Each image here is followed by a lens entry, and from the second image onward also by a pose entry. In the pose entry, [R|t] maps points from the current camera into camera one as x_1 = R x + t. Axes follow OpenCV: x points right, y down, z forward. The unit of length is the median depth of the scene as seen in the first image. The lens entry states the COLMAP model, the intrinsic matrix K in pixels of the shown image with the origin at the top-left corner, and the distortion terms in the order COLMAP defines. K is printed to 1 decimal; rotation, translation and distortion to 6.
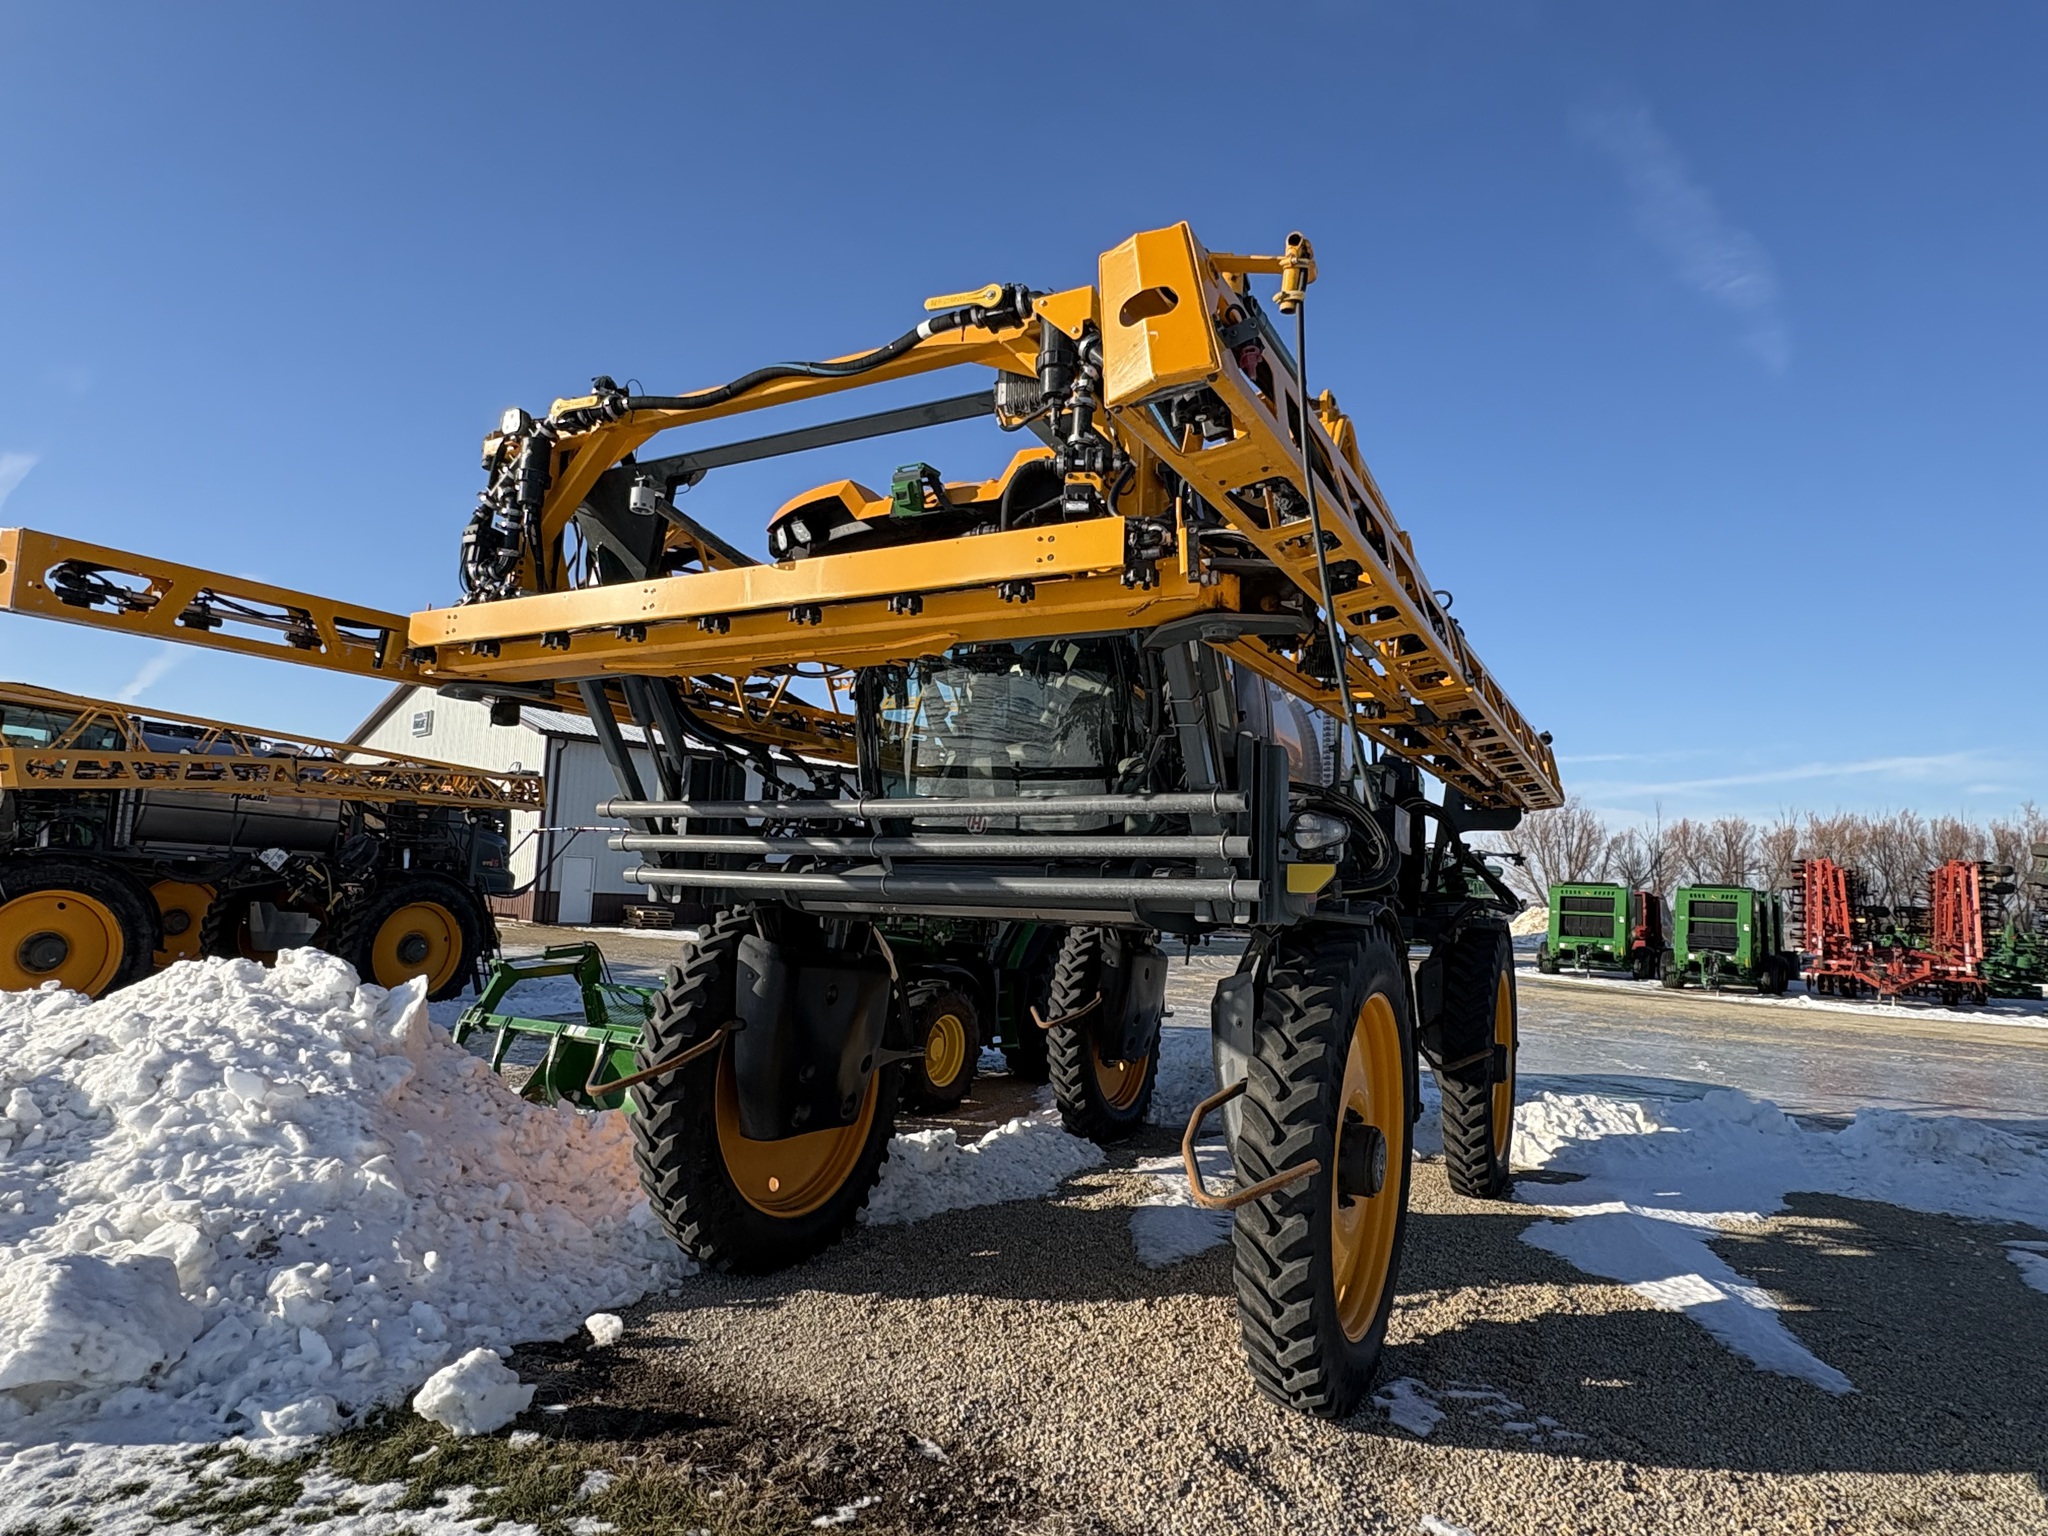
lens RADIAL K [[1171.5, 0, 1013.3], [0, 1171.5, 771.6], [0, 0, 1]] dist [-0.001413, 0.000010]
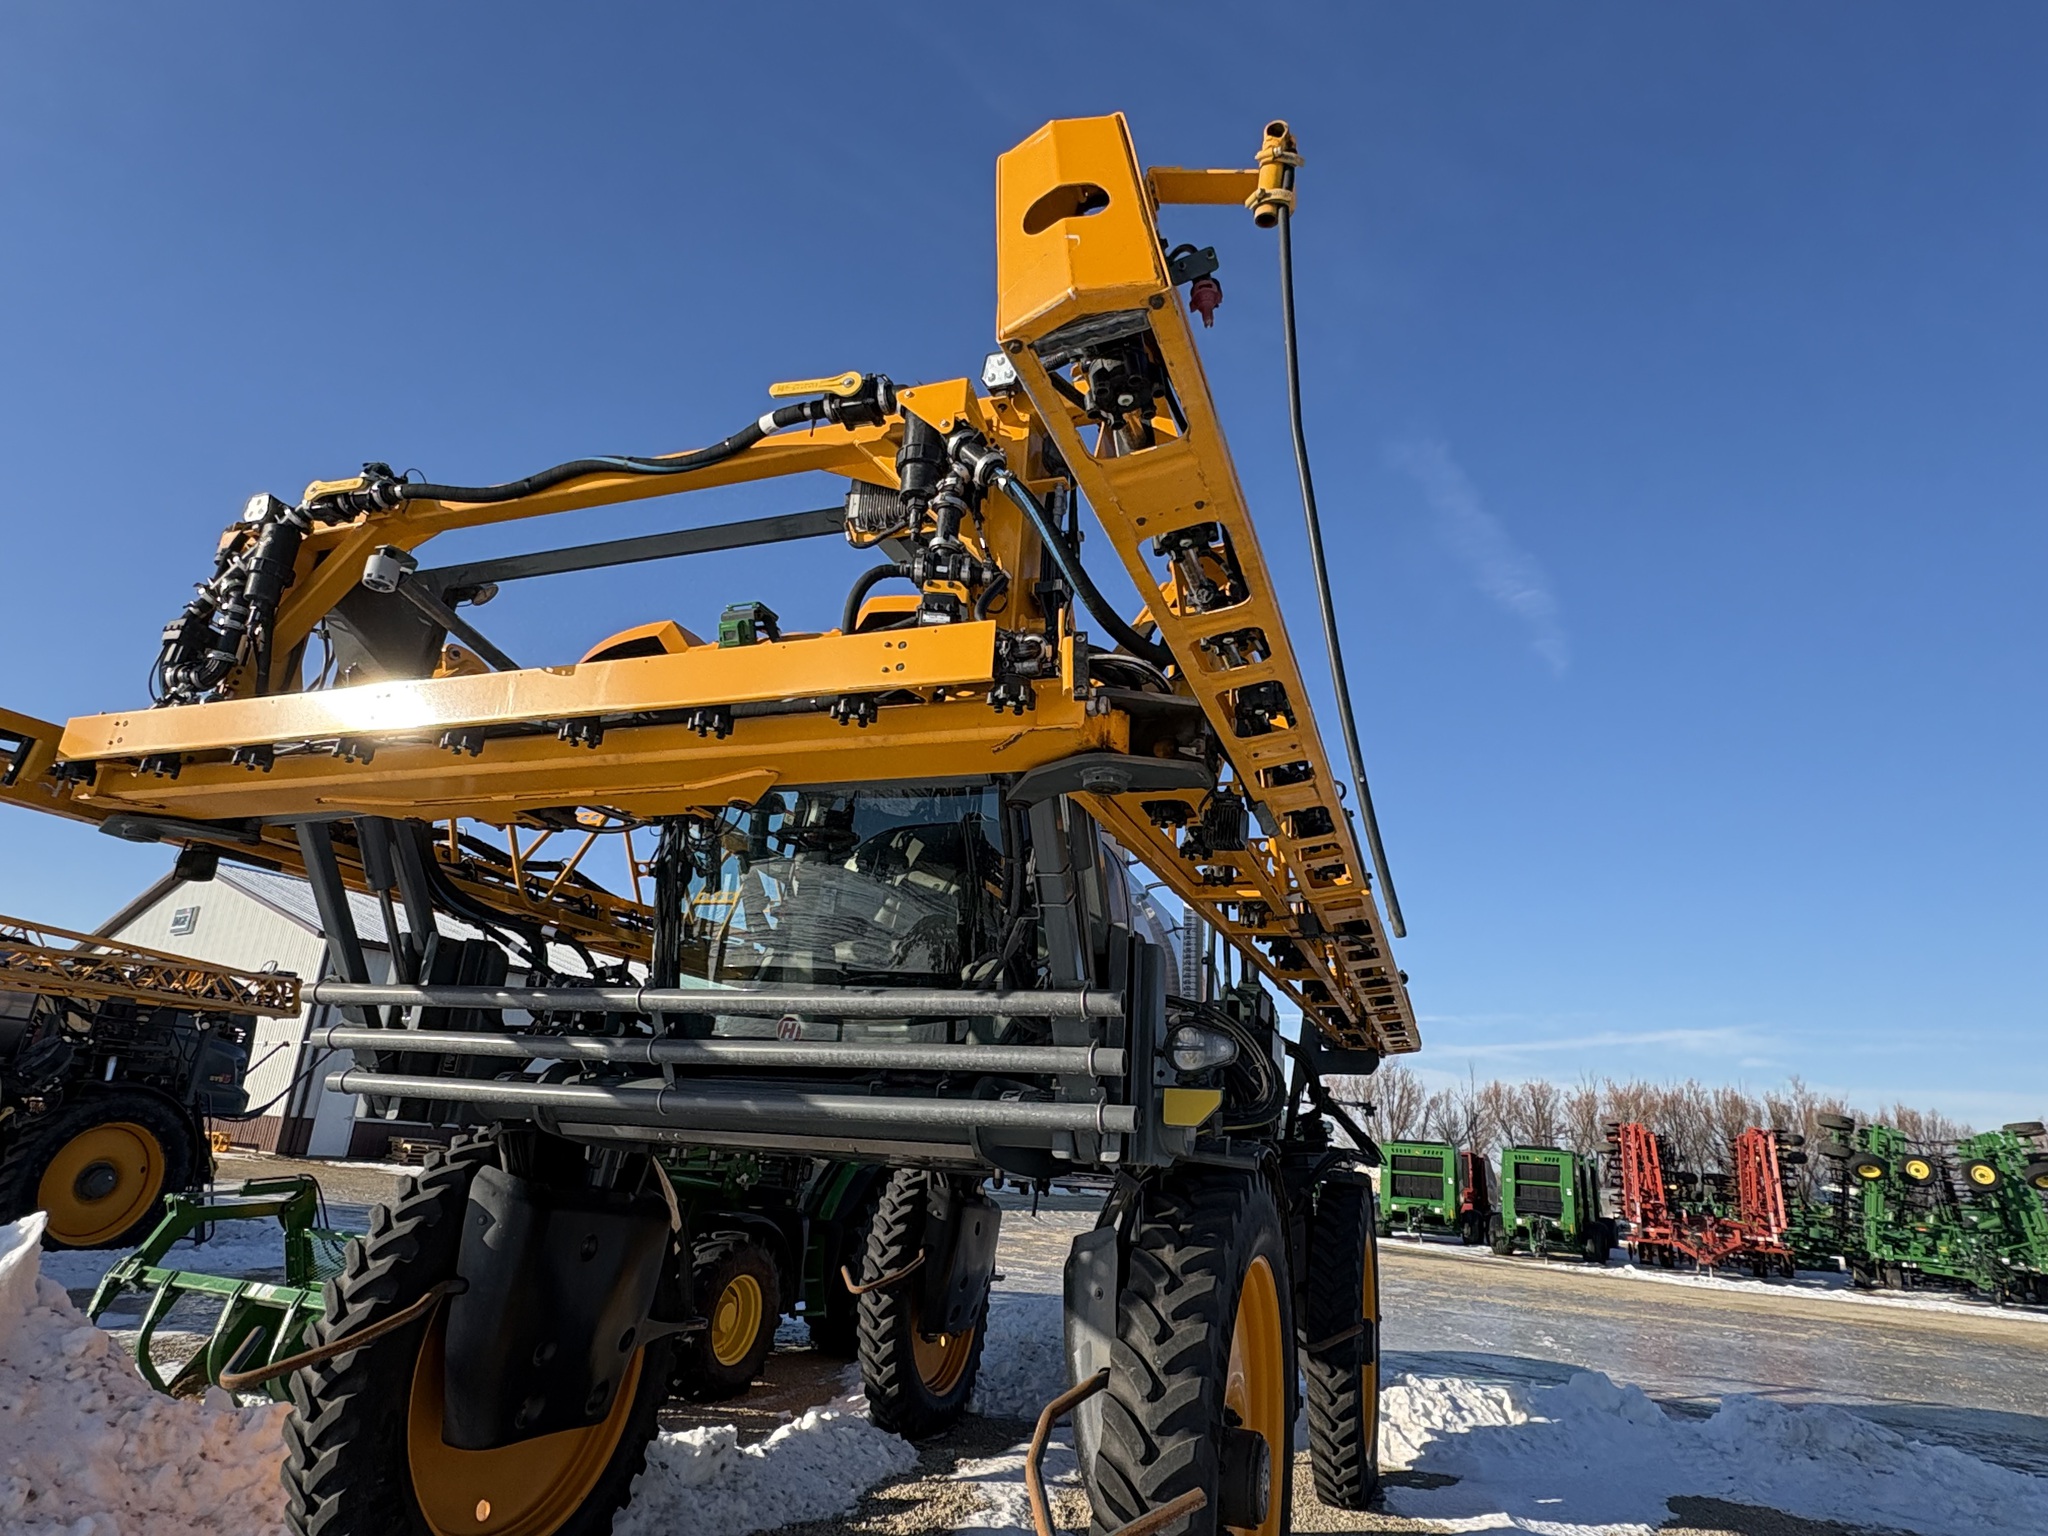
lens RADIAL K [[1172.9, 0, 1015.5], [0, 1172.9, 773.3], [0, 0, 1]] dist [0.000174, 0.000062]
pose [[0.989046, 0.069223, 0.130373, 0.005371], [-0.041990, 0.978672, -0.201090, 0.022218], [-0.141512, 0.193413, 0.970858, 0.117846]]
